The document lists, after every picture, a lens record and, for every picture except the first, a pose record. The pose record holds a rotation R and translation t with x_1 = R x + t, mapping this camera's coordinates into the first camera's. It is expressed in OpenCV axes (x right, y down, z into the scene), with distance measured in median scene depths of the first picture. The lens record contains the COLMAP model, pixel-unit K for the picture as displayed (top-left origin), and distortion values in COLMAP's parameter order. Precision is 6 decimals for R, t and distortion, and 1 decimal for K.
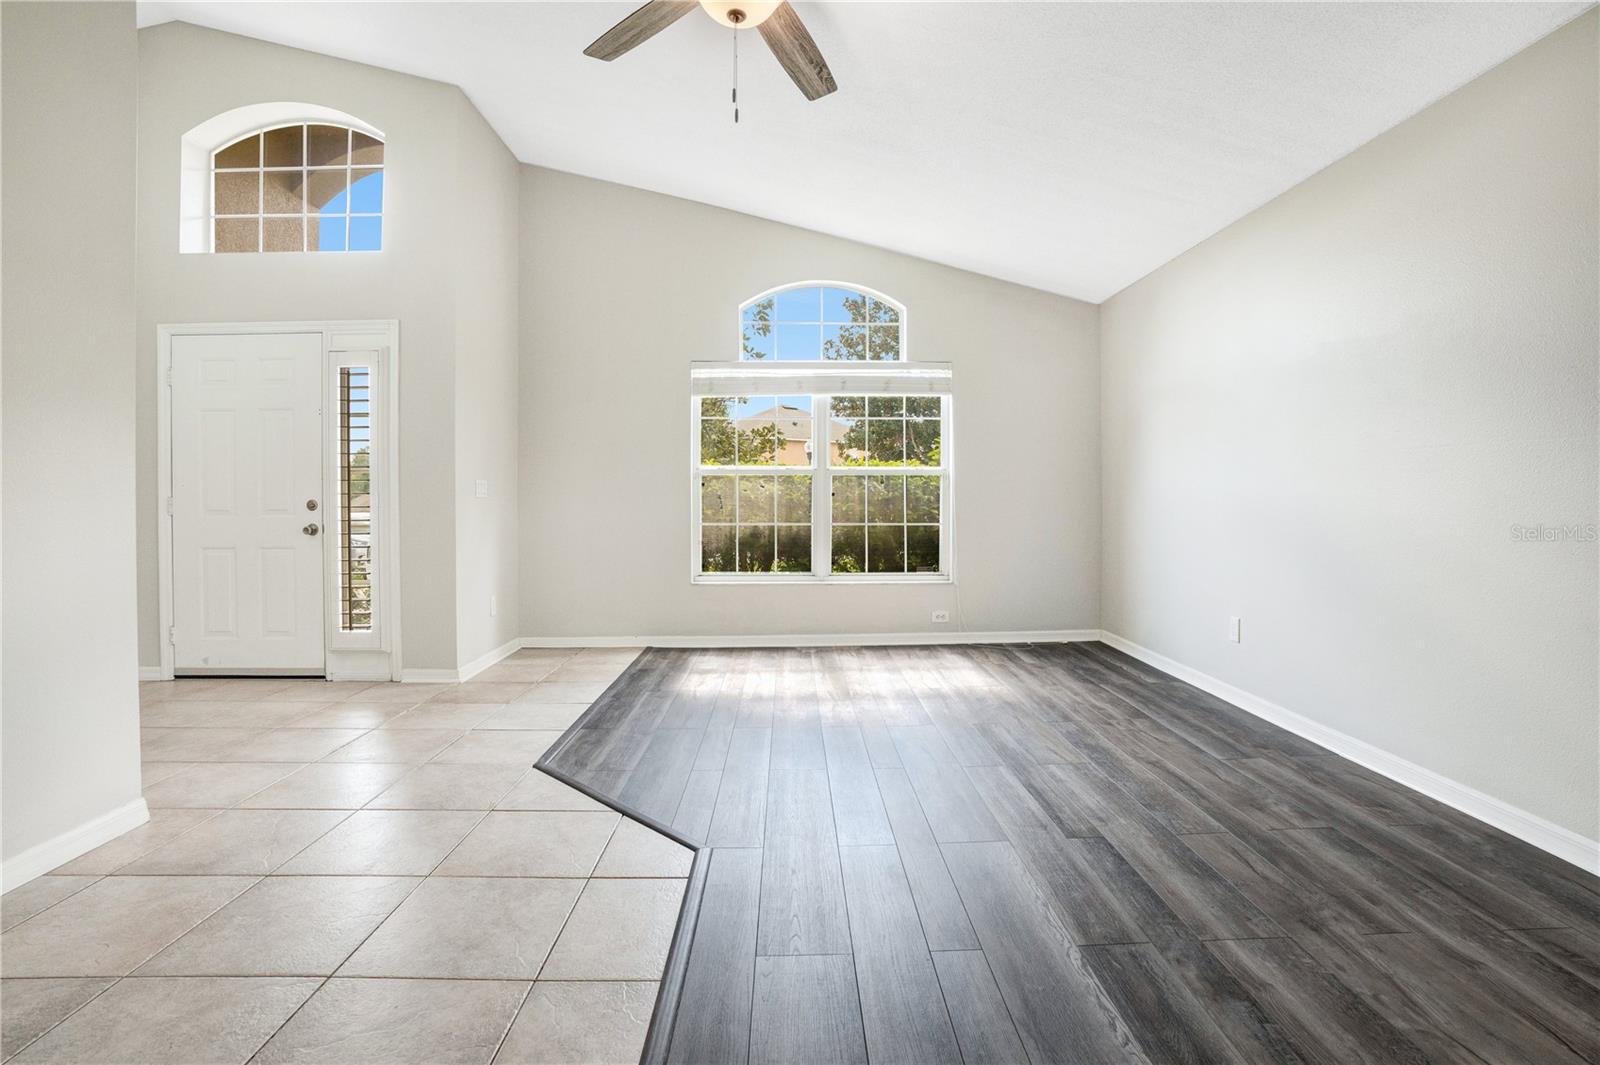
lens RADIAL K [[771.7, 0, 799.0], [0, 771.7, 518.1], [0, 0, 1]] dist [-0.072711, 0.031477]
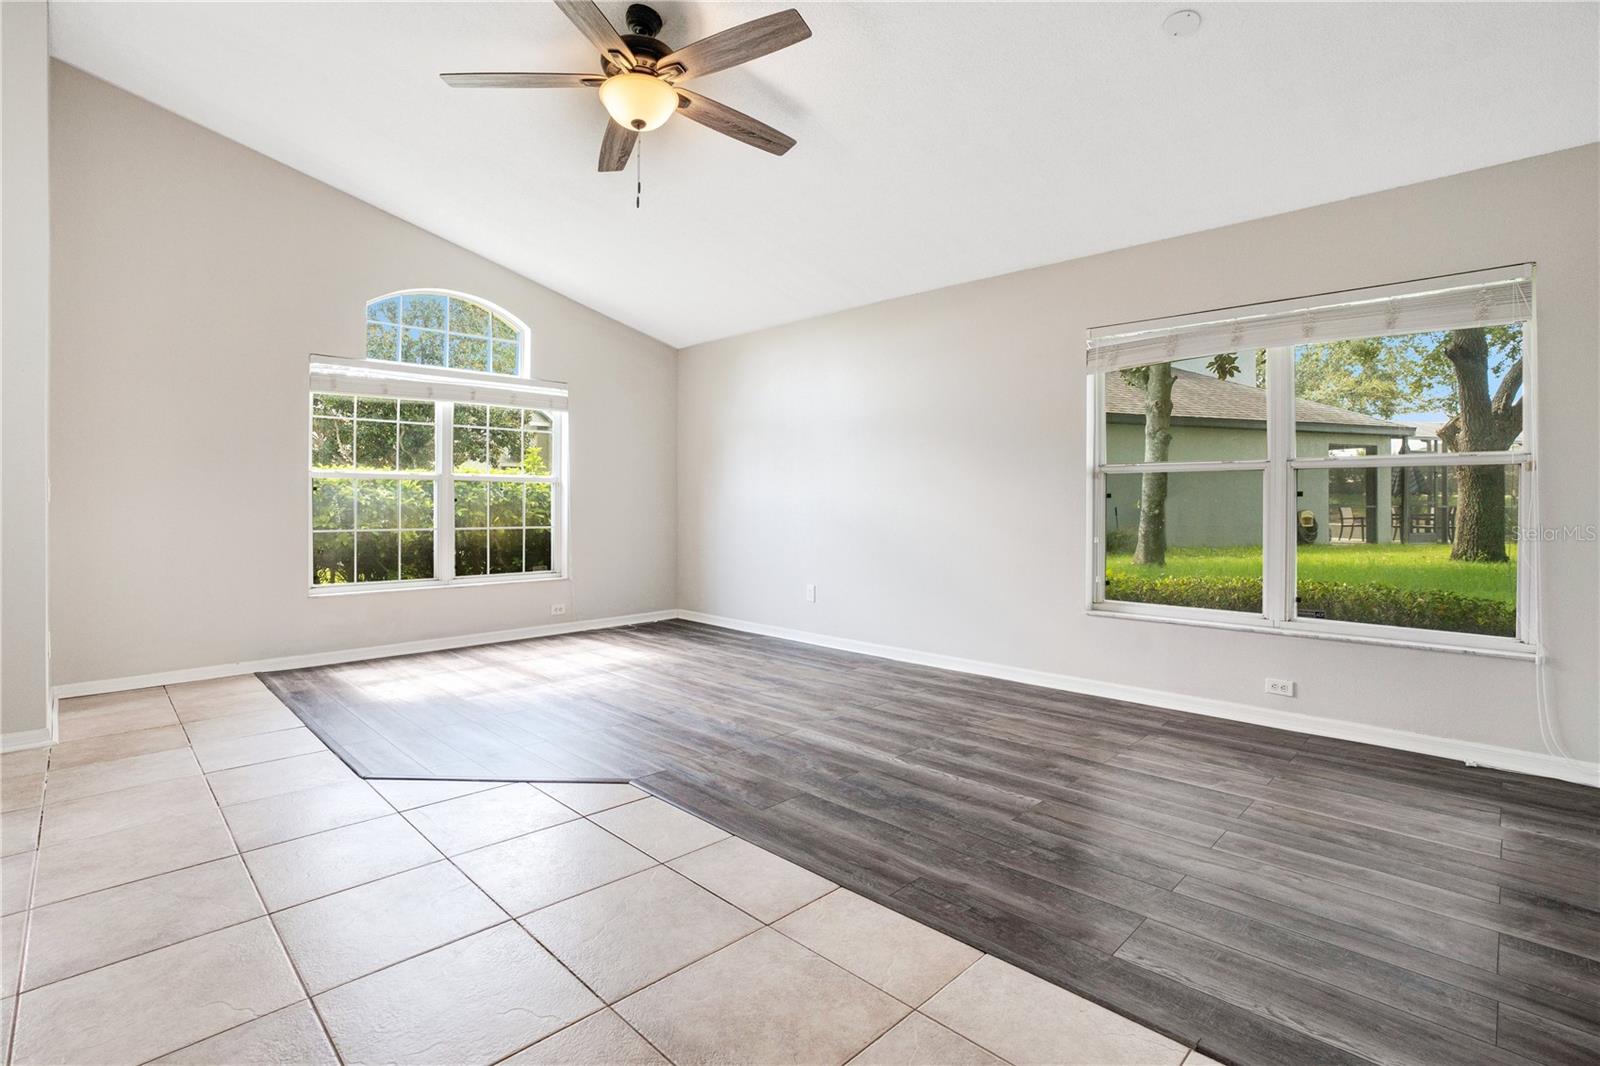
lens RADIAL K [[763.7, 0, 808.5], [0, 763.7, 520.6], [0, 0, 1]] dist [-0.078542, 0.035977]
pose [[0.715074, -0.013526, 0.698918, -0.325275], [0.017517, 0.999846, 0.001429, 0.003384], [-0.698829, 0.011221, 0.715201, -0.042388]]
